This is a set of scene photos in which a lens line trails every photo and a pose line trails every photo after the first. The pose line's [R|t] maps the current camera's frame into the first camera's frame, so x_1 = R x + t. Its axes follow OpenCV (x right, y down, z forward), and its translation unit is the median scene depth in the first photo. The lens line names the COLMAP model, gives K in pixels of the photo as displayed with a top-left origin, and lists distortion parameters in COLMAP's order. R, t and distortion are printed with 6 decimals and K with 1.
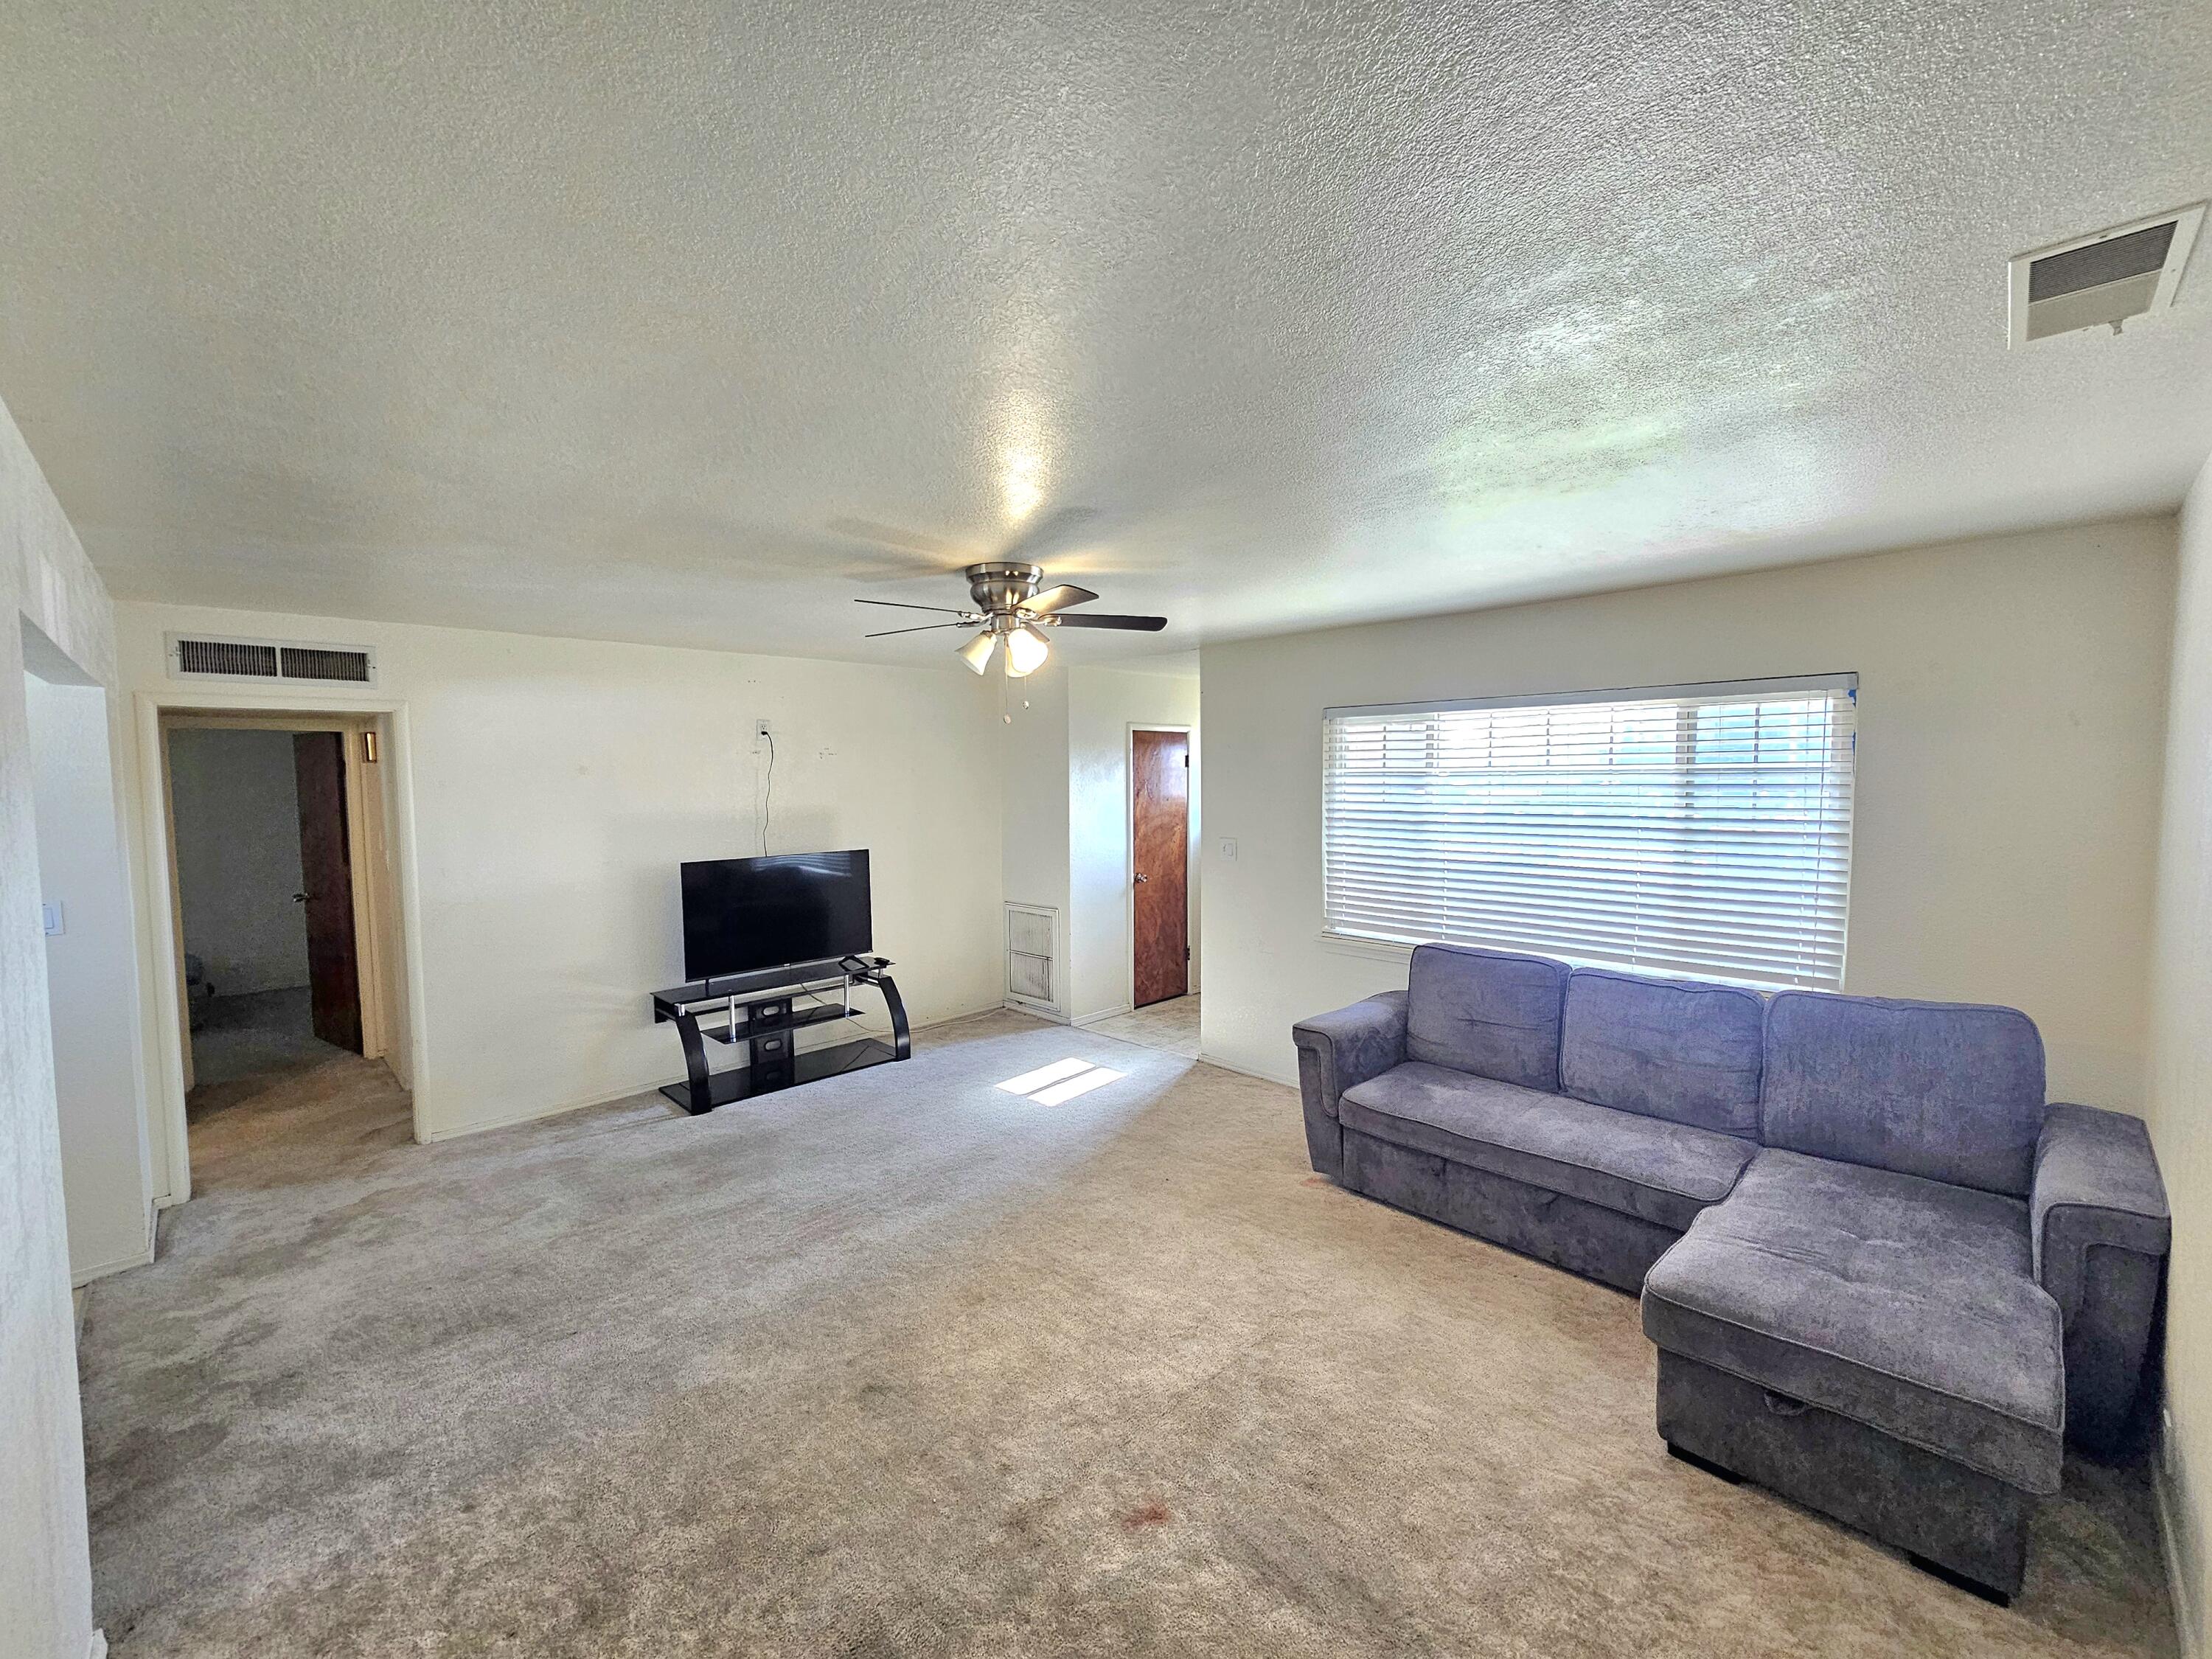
lens RADIAL K [[905.5, 0, 1106.8], [0, 905.5, 826.5], [0, 0, 1]] dist [-0.001505, 0.001371]
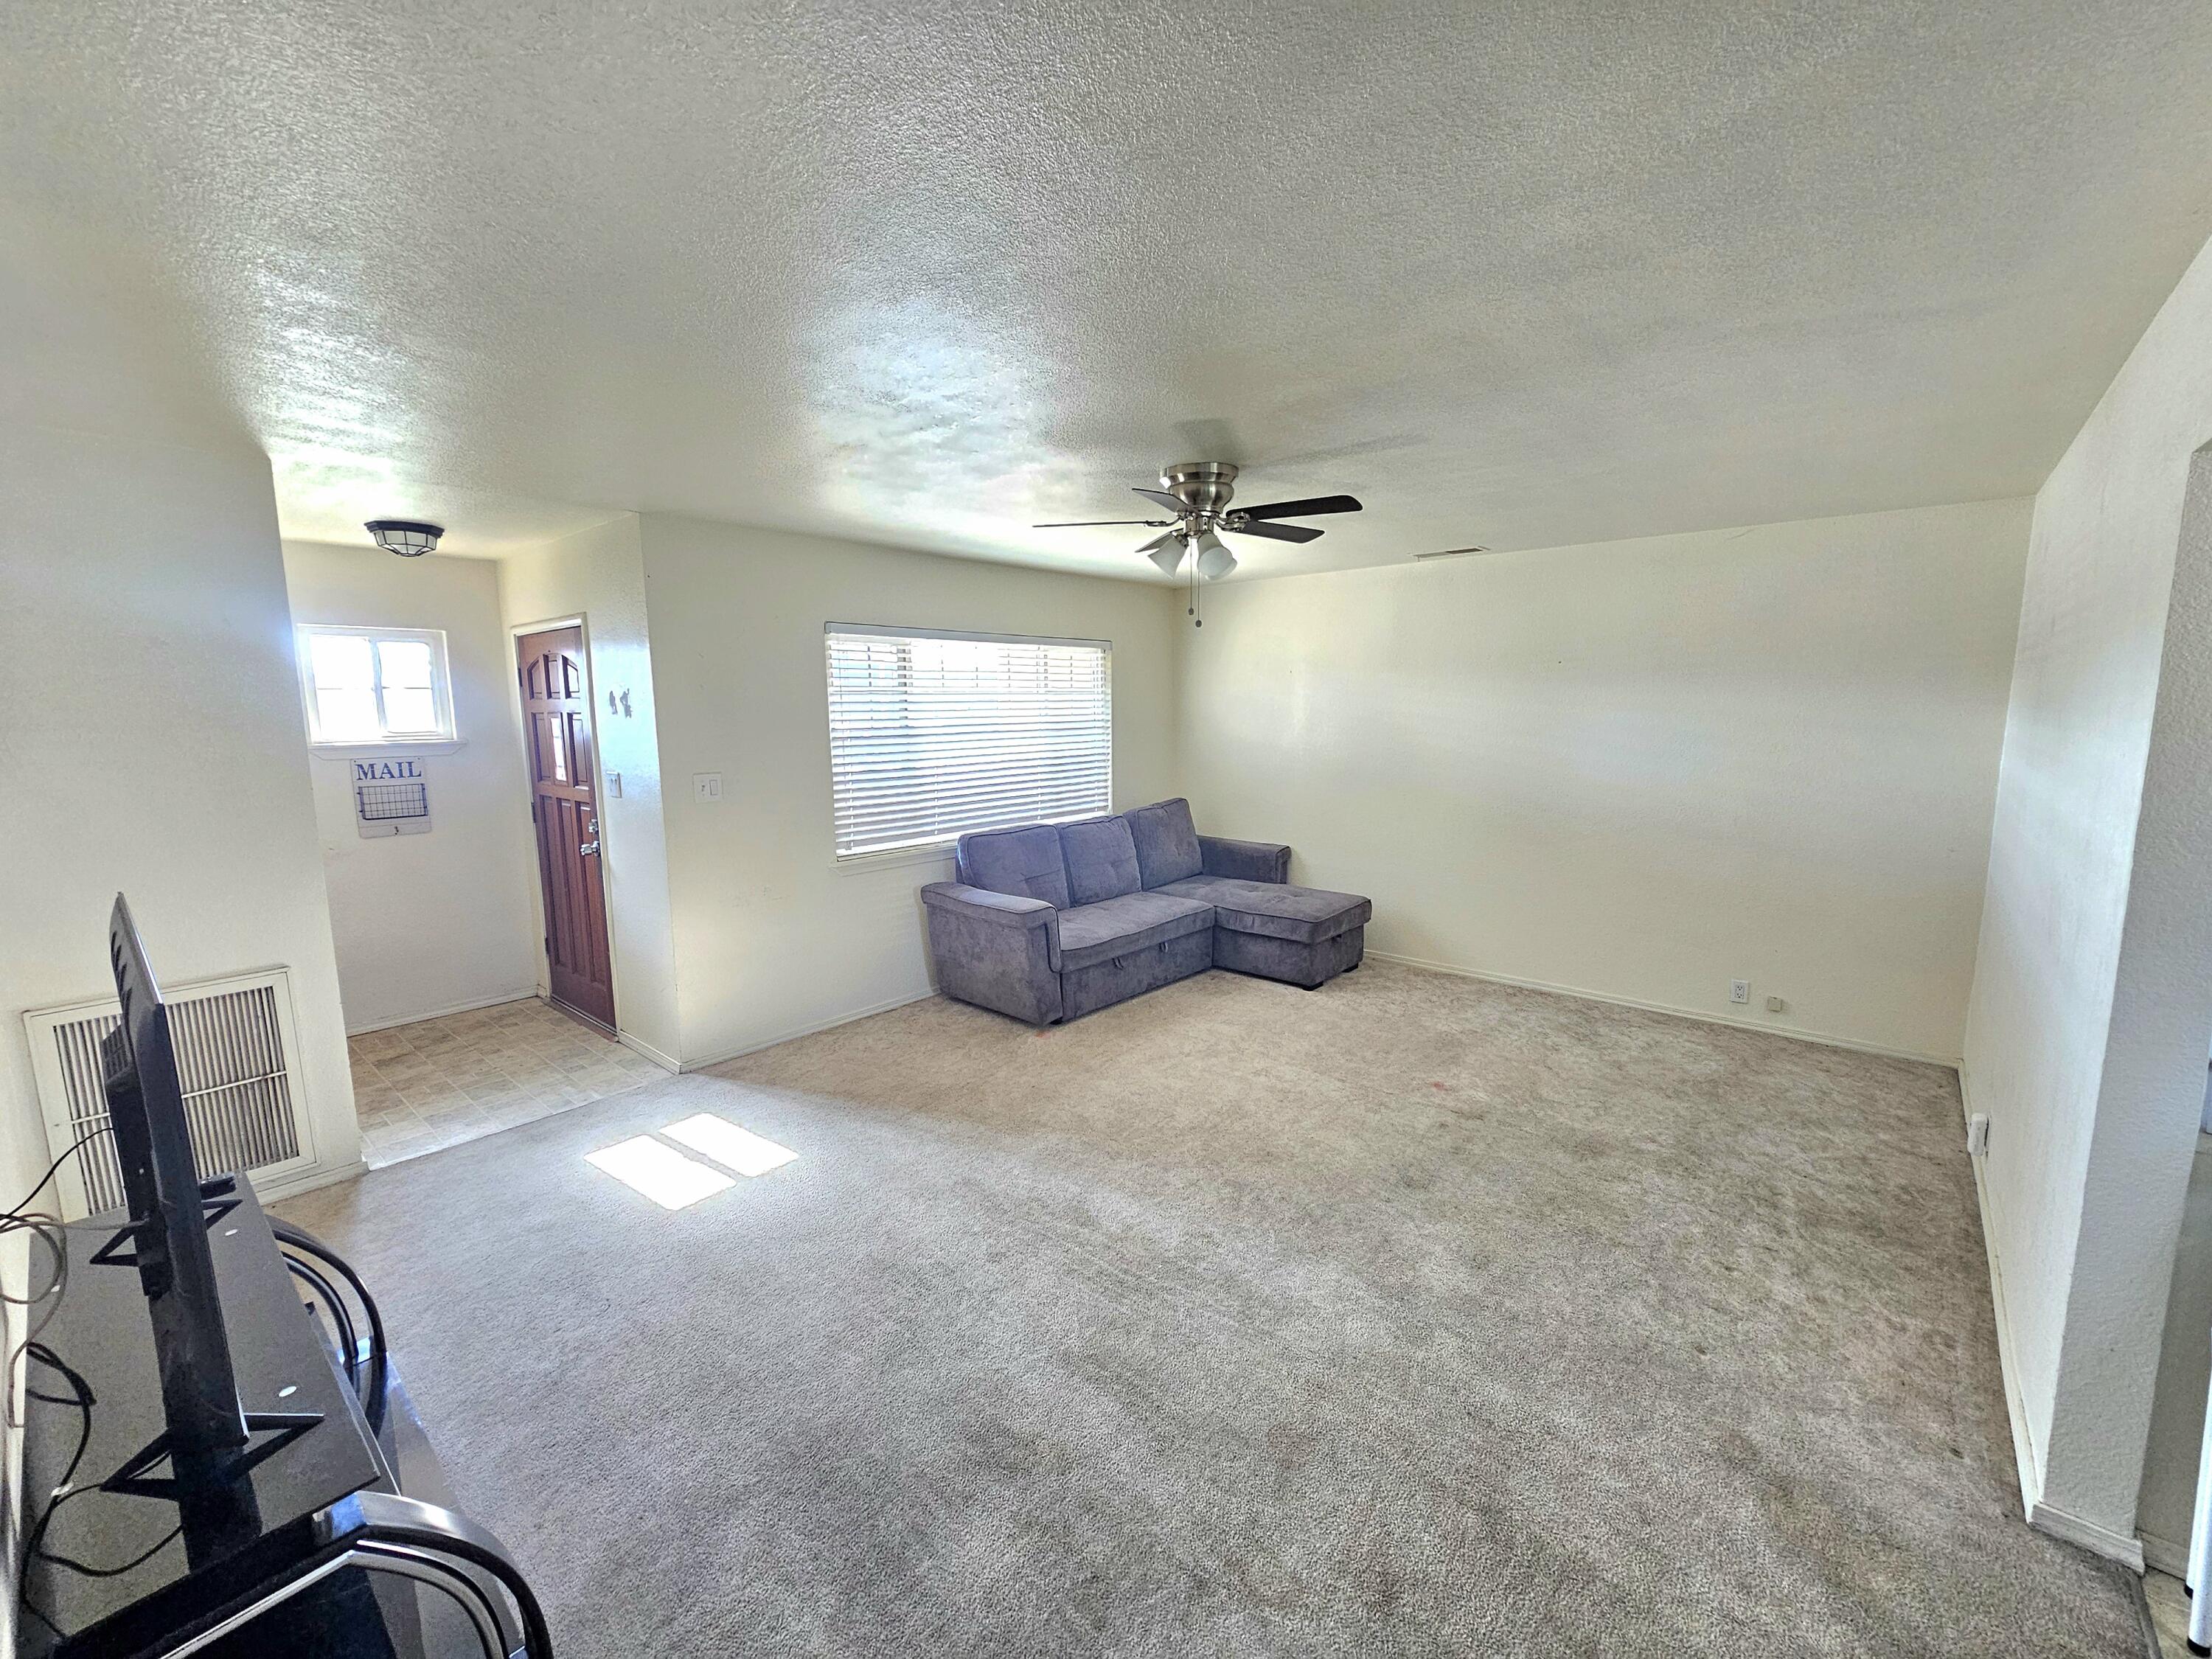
lens RADIAL K [[905.5, 0, 1108.6], [0, 905.5, 838.2], [0, 0, 1]] dist [-0.001505, 0.001371]
pose [[-0.070769, -0.140225, 0.987587, -0.998425], [0.066908, 0.987173, 0.144961, -0.031831], [-0.995246, 0.076336, -0.060479, 1.051280]]
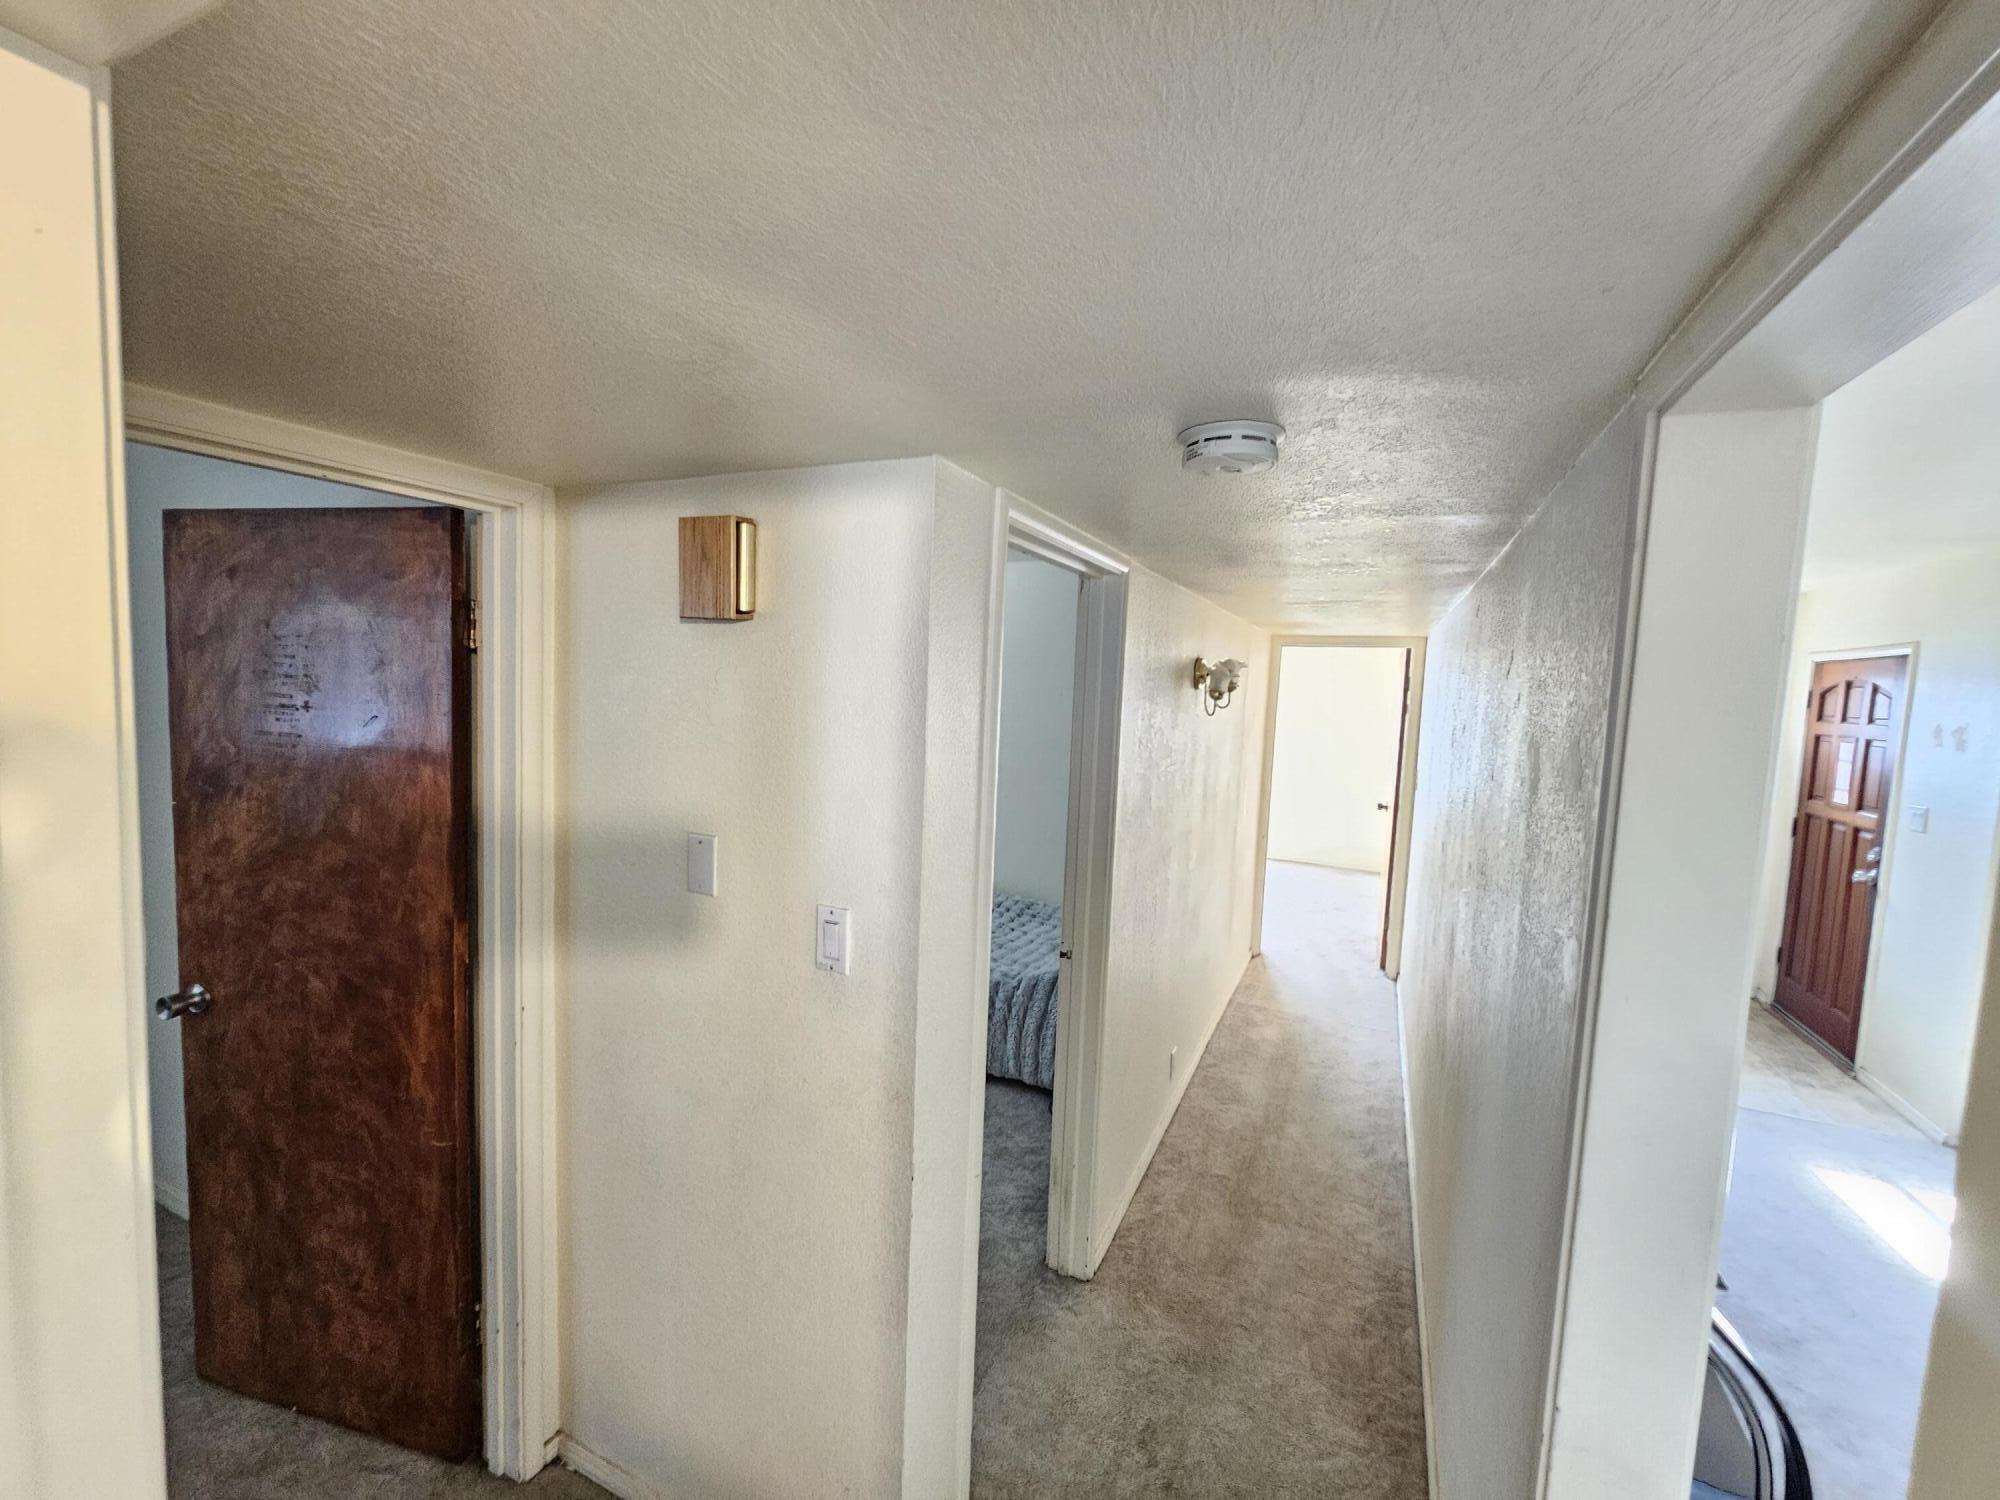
lens RADIAL K [[818.8, 0, 1003.9], [0, 818.8, 748.0], [0, 0, 1]] dist [-0.001505, 0.001371]
pose [[0.935990, 0.012018, 0.351822, -1.216516], [-0.023001, 0.999369, 0.027056, -0.063678], [-0.351275, -0.033416, 0.935676, 1.061924]]
